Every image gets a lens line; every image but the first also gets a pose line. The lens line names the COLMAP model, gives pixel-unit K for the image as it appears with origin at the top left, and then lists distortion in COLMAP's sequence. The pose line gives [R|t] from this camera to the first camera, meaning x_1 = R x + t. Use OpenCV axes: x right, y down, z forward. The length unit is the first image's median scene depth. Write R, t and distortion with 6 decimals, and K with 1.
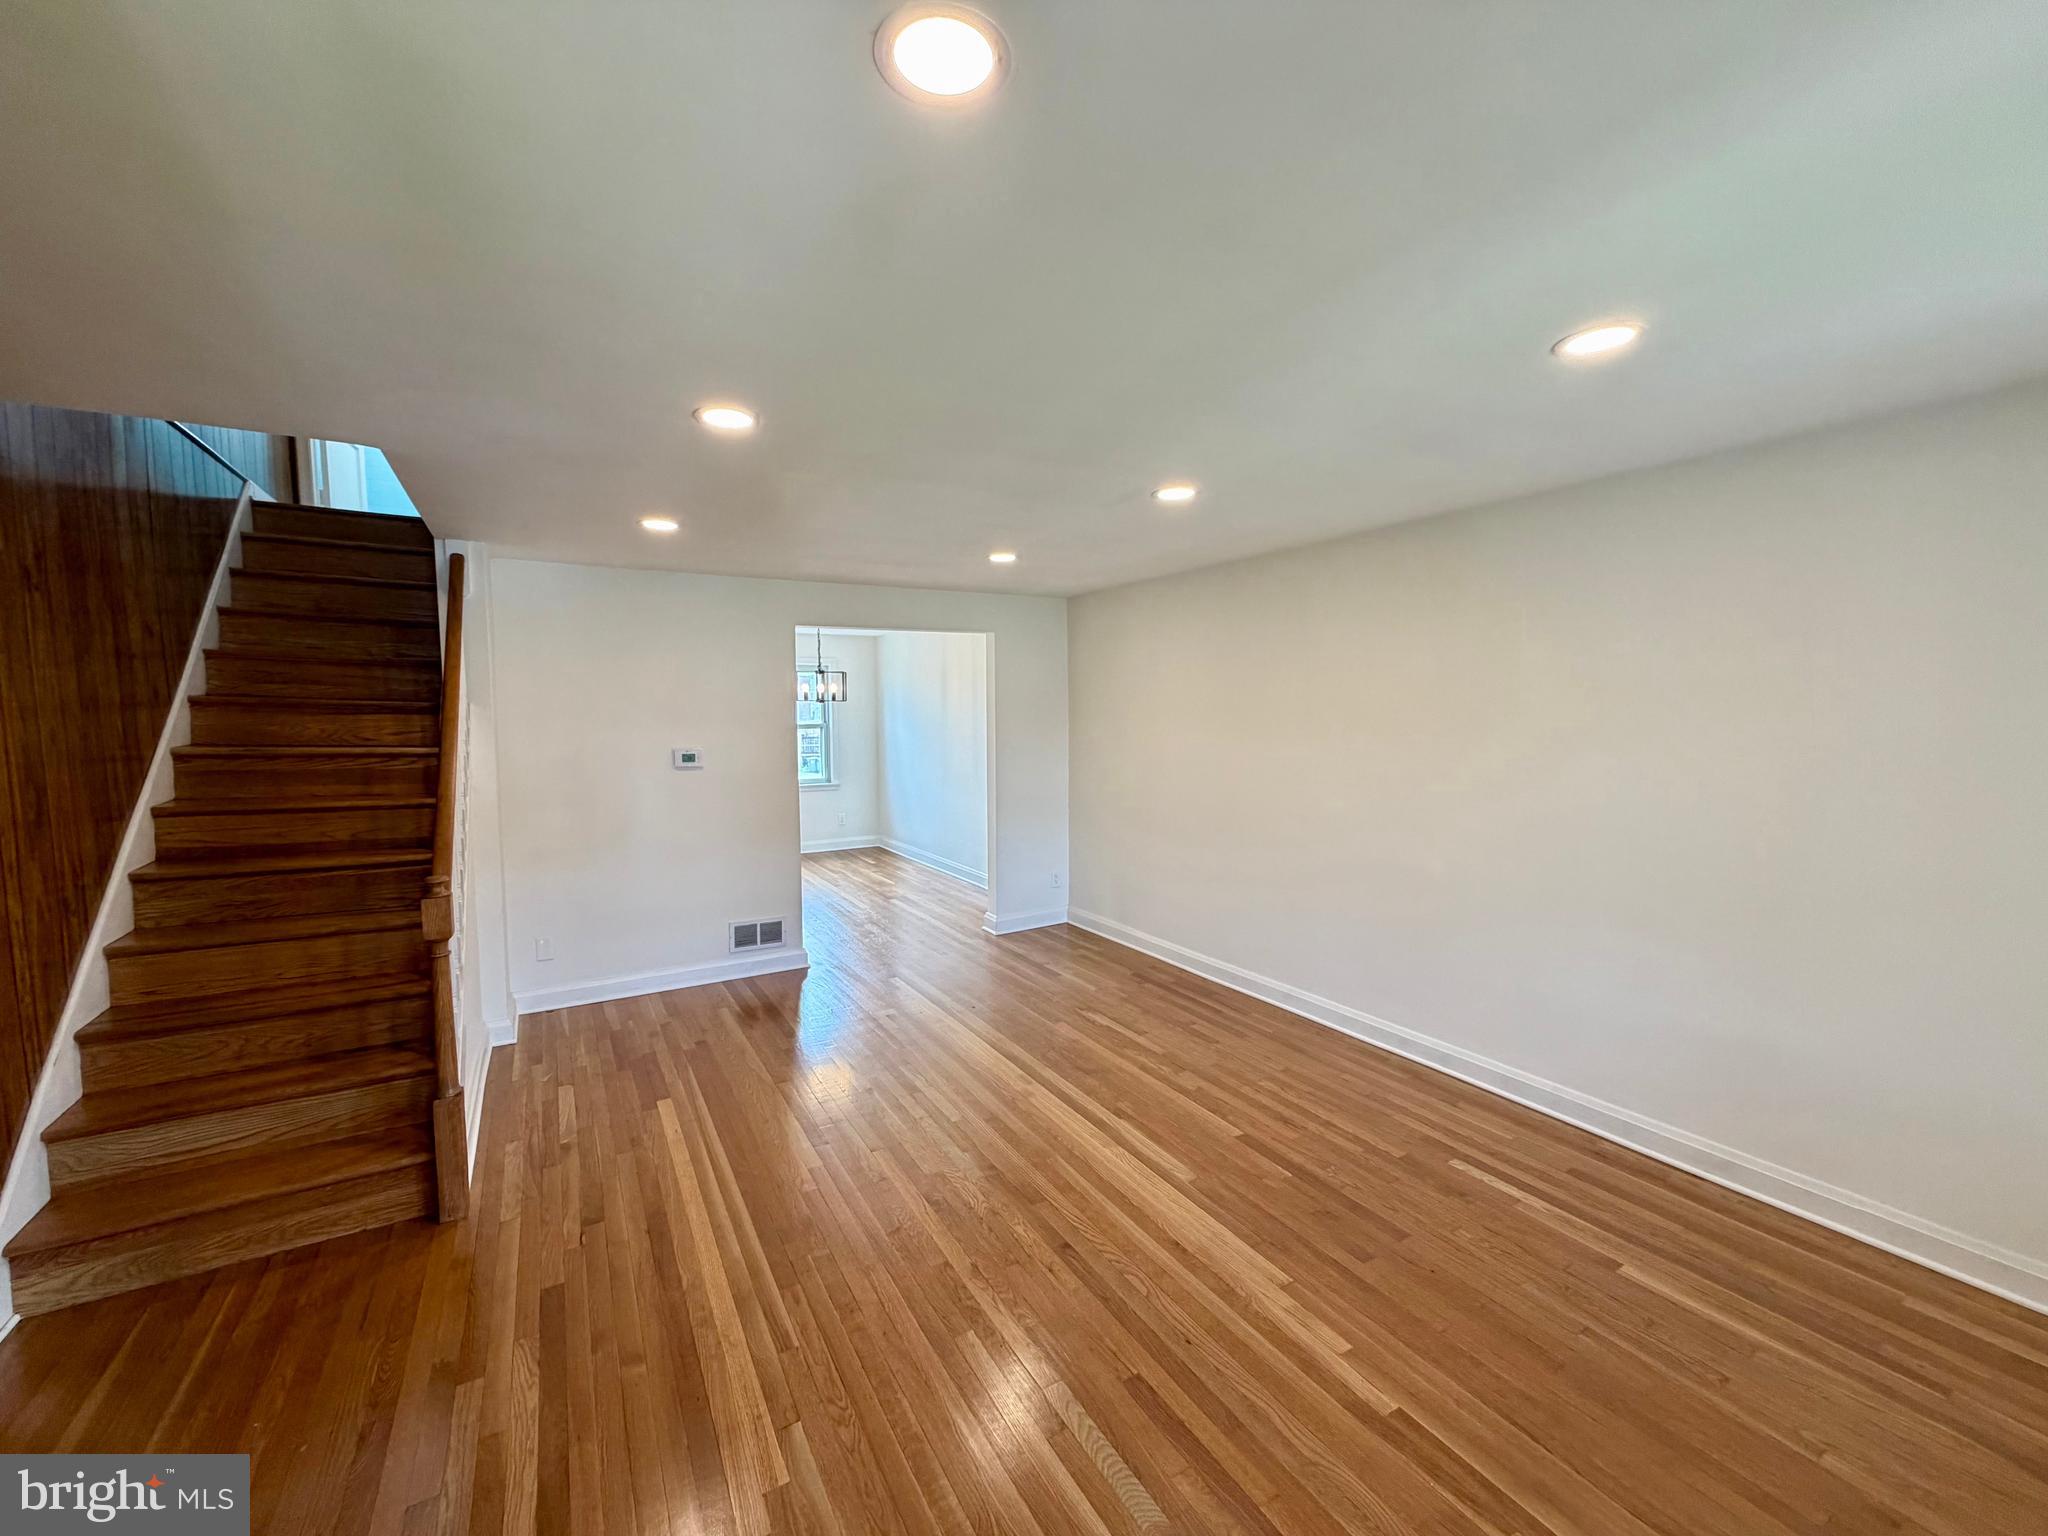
lens RADIAL K [[812.0, 0, 1019.9], [0, 812.0, 770.0], [0, 0, 1]] dist [0.000821, 0.000071]
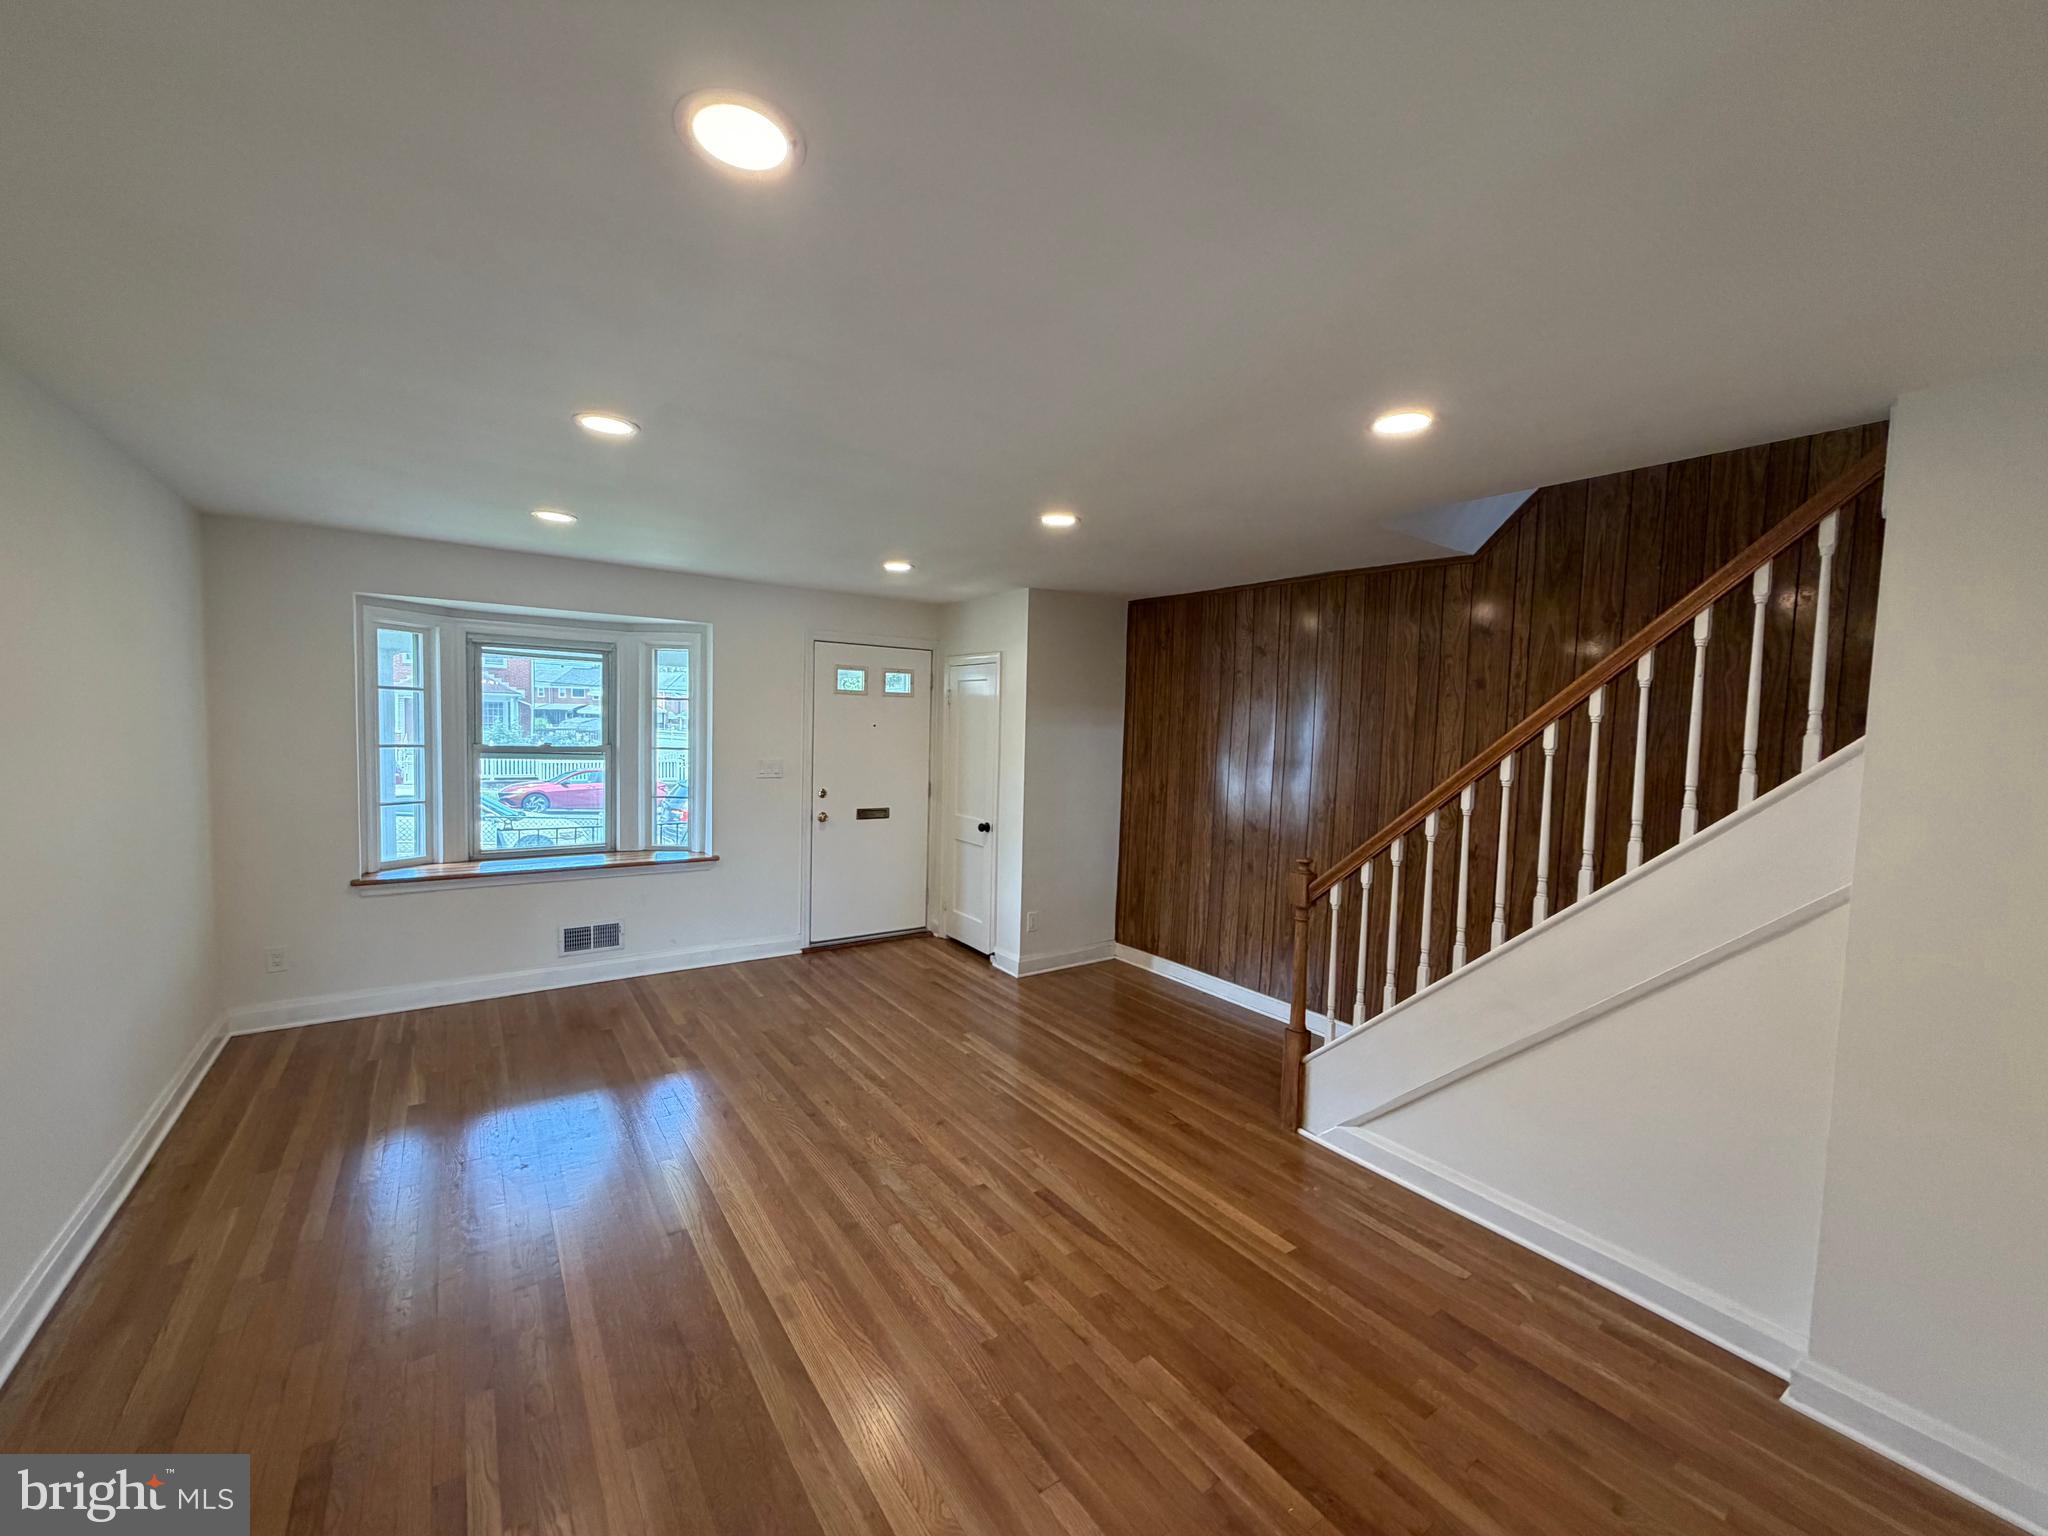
lens RADIAL K [[812.0, 0, 1019.9], [0, 812.0, 770.0], [0, 0, 1]] dist [0.000821, 0.000071]
pose [[-0.996027, -0.018438, -0.087123, -0.135304], [-0.030038, 0.990557, 0.133767, -0.143094], [0.083834, 0.135853, -0.987176, 1.917048]]
